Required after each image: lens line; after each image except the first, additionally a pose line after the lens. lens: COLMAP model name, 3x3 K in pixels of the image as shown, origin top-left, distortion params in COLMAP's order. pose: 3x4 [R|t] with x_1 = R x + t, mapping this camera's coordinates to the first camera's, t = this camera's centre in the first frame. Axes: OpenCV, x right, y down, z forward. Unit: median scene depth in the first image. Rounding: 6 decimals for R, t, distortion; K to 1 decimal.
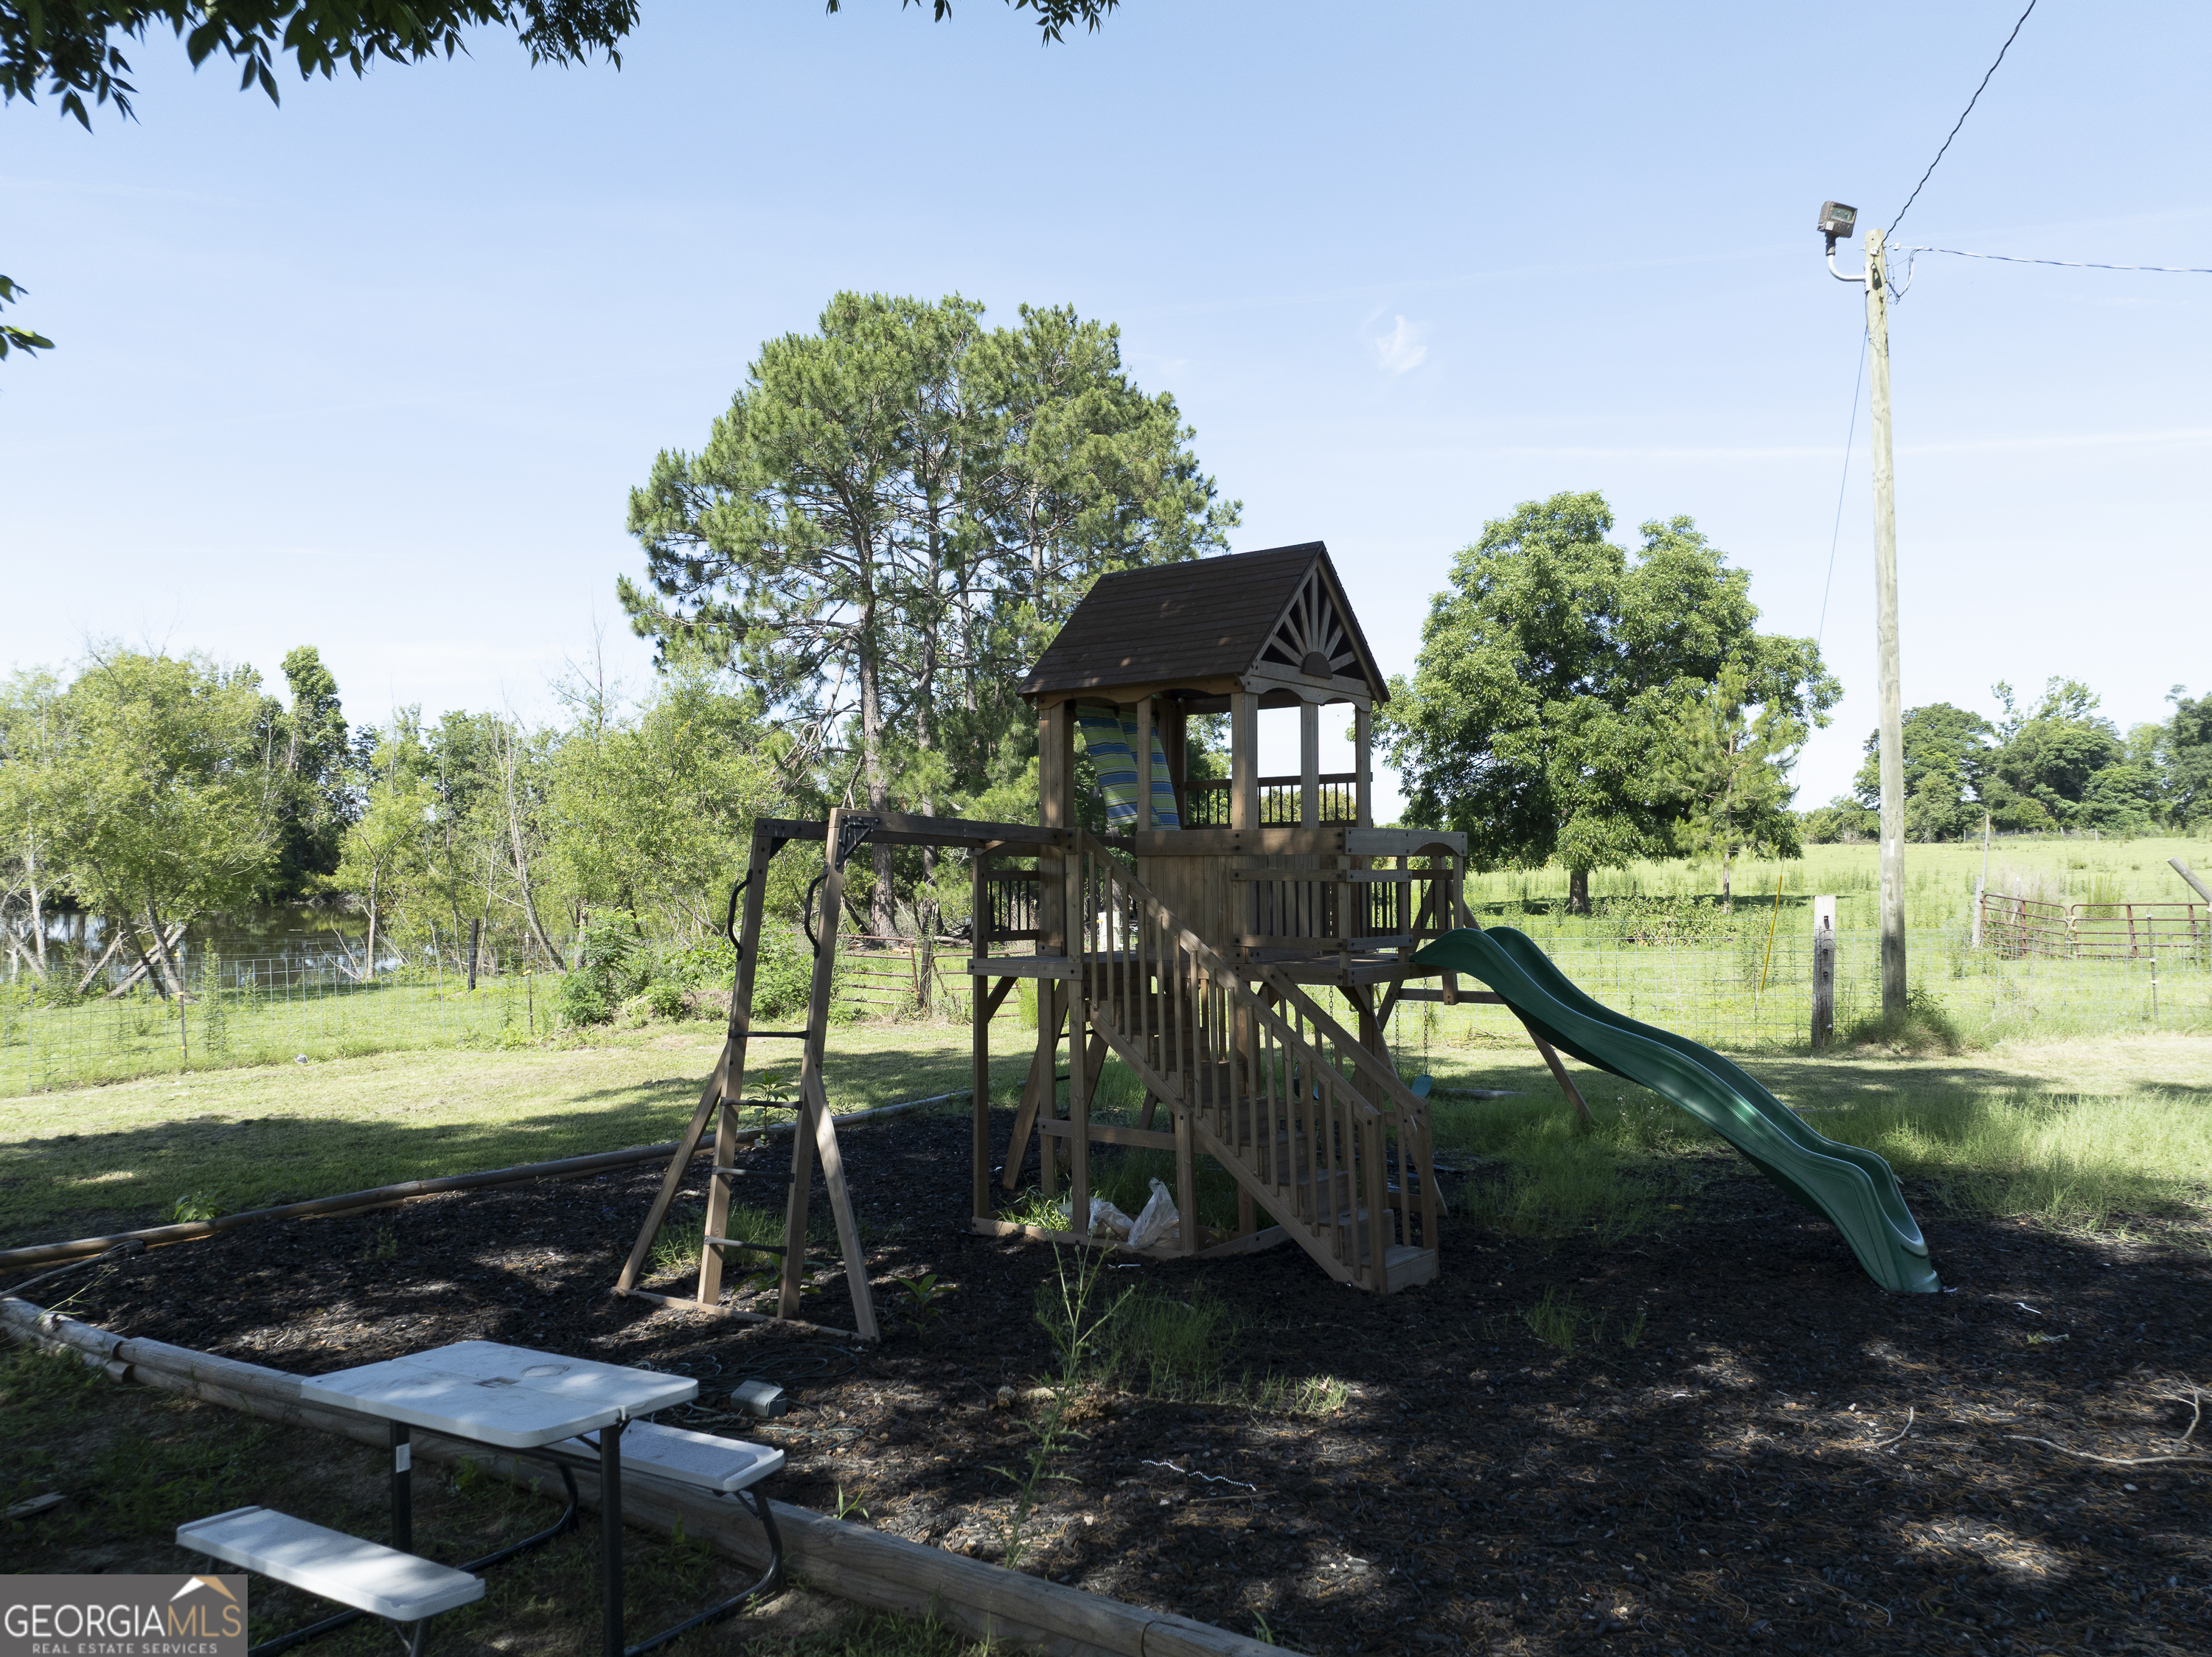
lens RADIAL K [[1566.7, 0, 1105.1], [0, 1566.7, 824.3], [0, 0, 1]] dist [-0.039758, 0.010171]
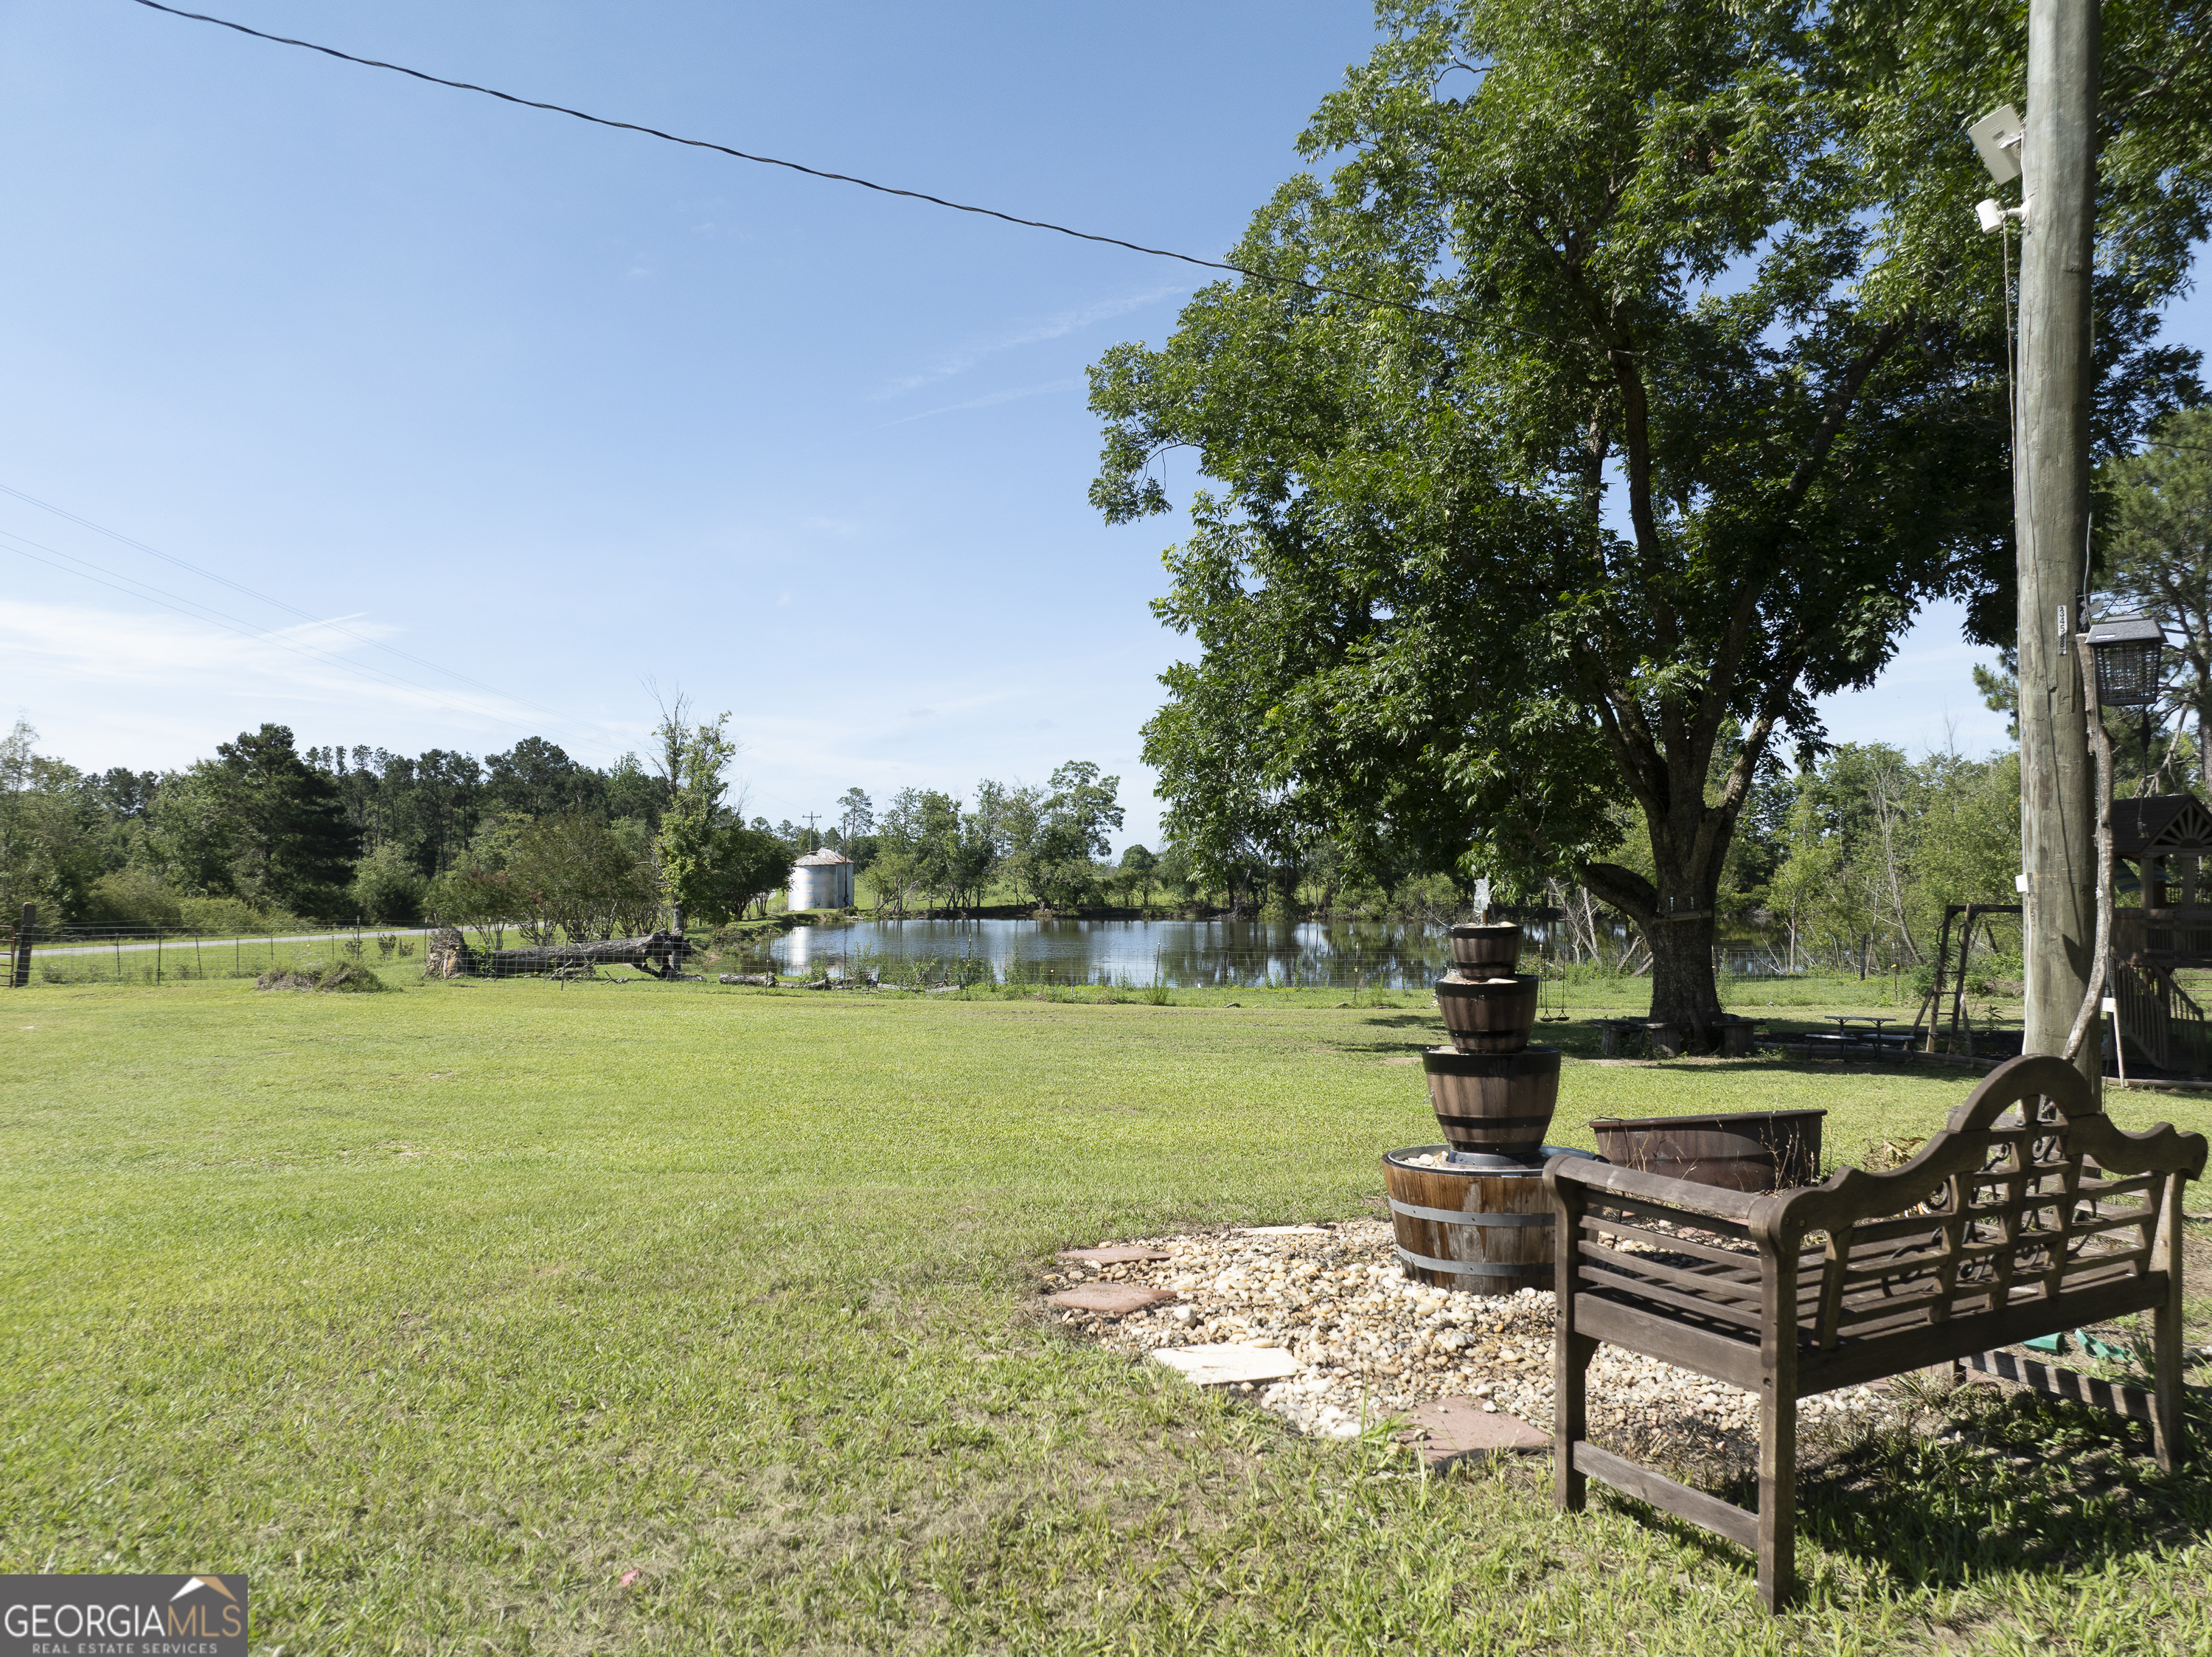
lens RADIAL K [[1566.7, 0, 1104.4], [0, 1566.7, 828.1], [0, 0, 1]] dist [-0.039758, 0.010171]
pose [[0.665406, -0.022318, -0.746148, 0.062712], [0.018153, 0.999741, -0.013714, -0.009372], [0.746261, -0.004419, 0.665638, -0.149889]]
